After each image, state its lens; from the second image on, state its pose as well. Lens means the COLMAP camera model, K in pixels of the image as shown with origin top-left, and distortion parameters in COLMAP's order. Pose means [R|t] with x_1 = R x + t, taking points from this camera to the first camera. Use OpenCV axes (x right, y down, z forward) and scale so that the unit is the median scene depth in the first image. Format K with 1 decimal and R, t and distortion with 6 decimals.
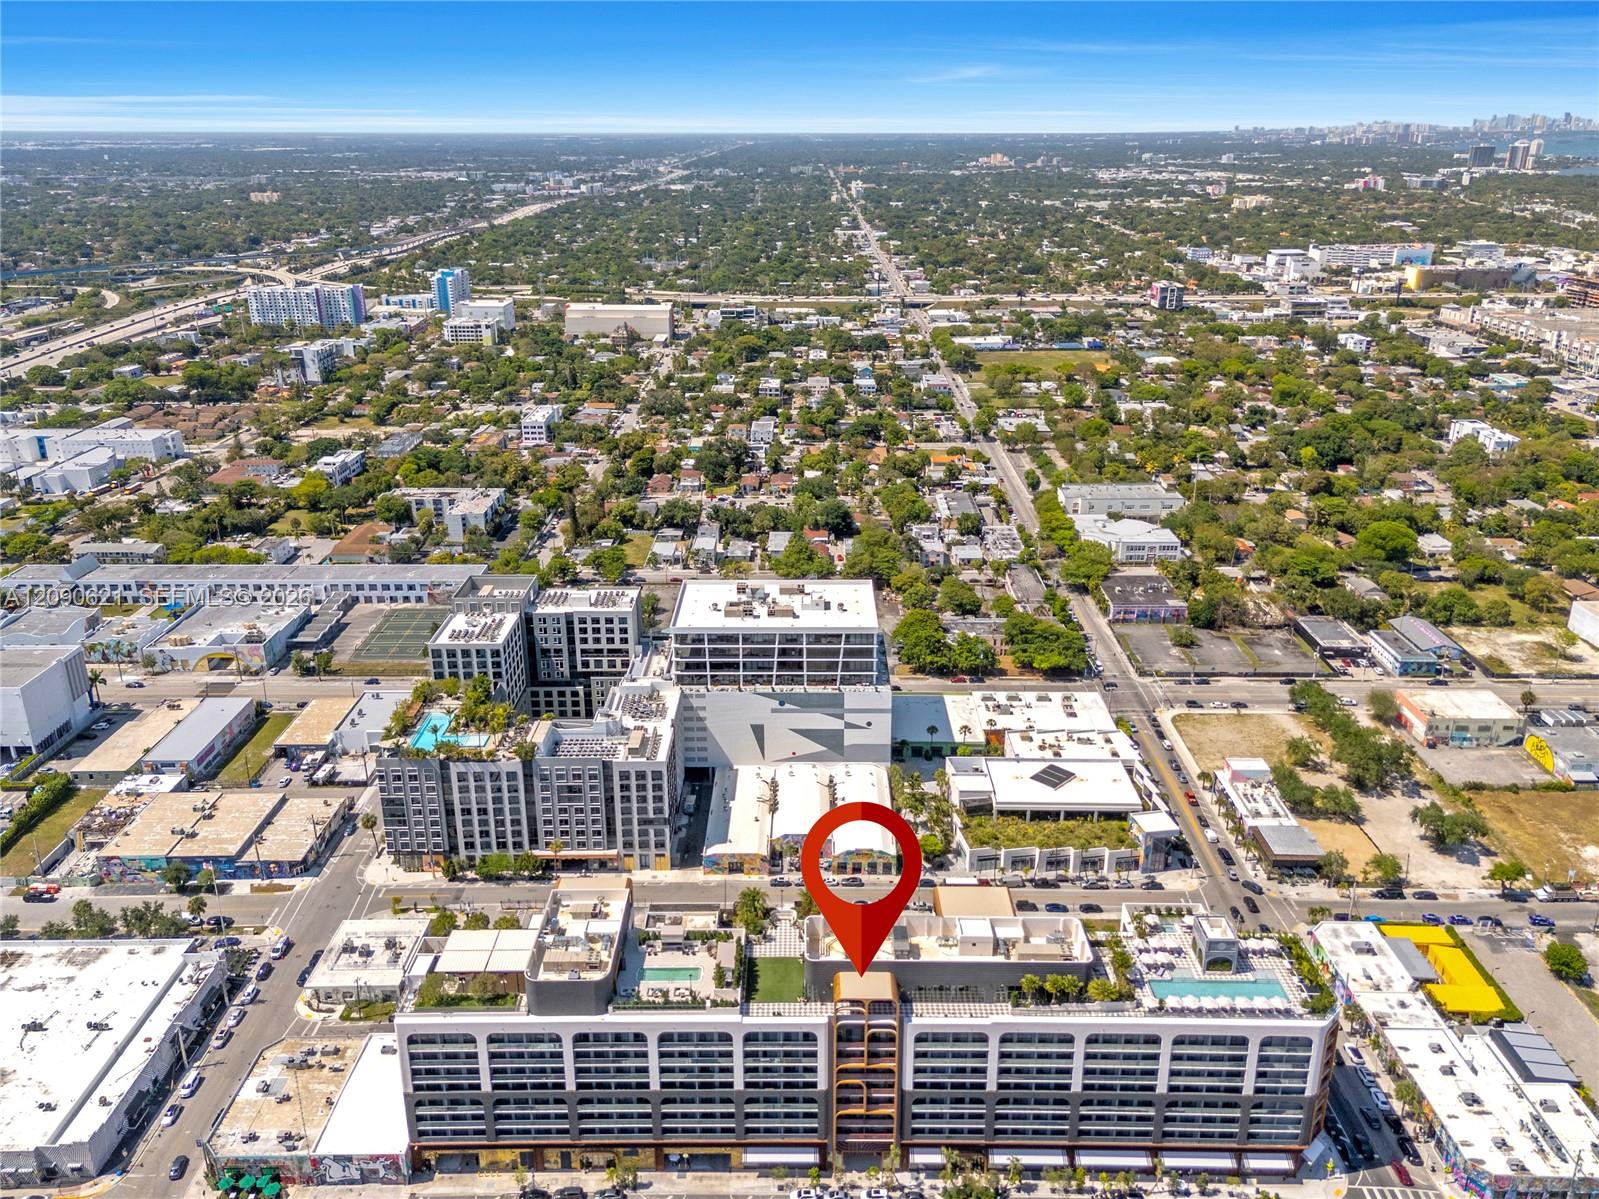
lens RADIAL K [[1173.5, 0, 795.8], [0, 1173.5, 581.1], [0, 0, 1]] dist [0.118899, -0.164031]
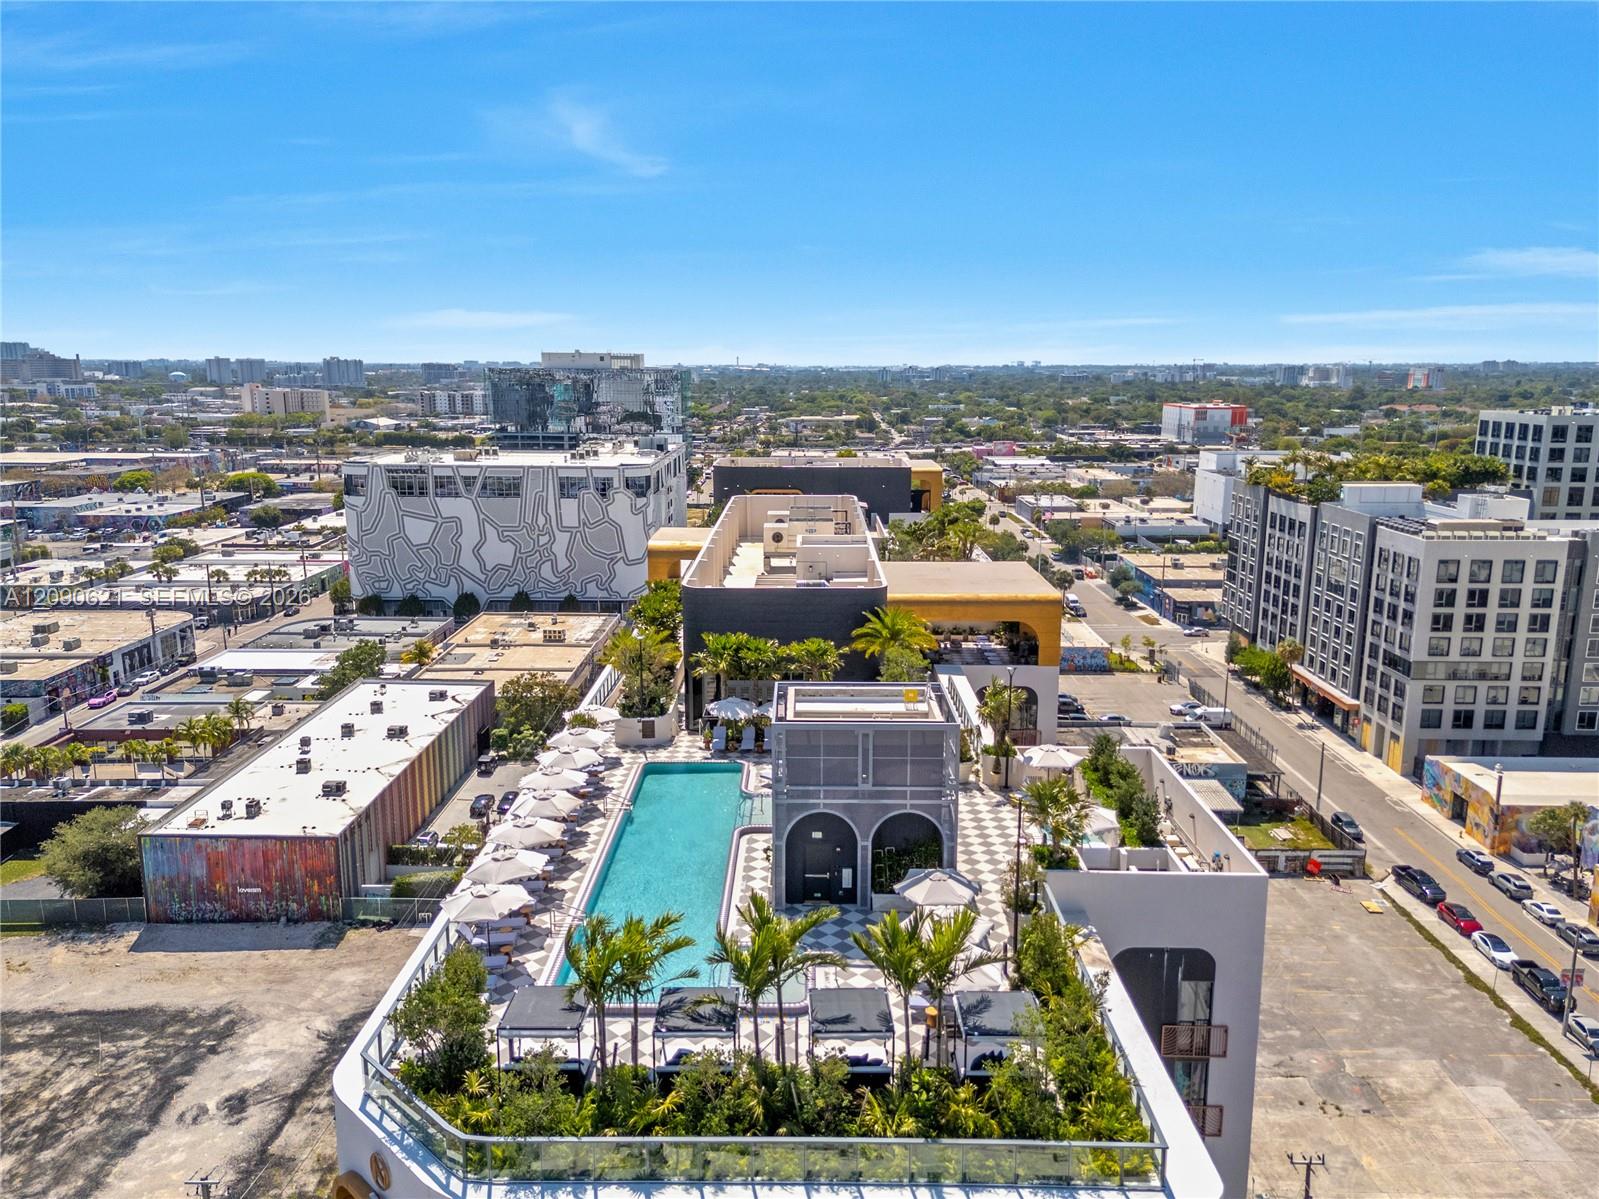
lens RADIAL K [[1173.1, 0, 798.1], [0, 1173.1, 621.6], [0, 0, 1]] dist [0.123567, -0.163487]
pose [[-0.003274, 0.221426, -0.975172, 0.358151], [-0.359306, 0.909793, 0.207787, 0.154537], [0.933214, 0.351065, 0.076581, 0.628327]]
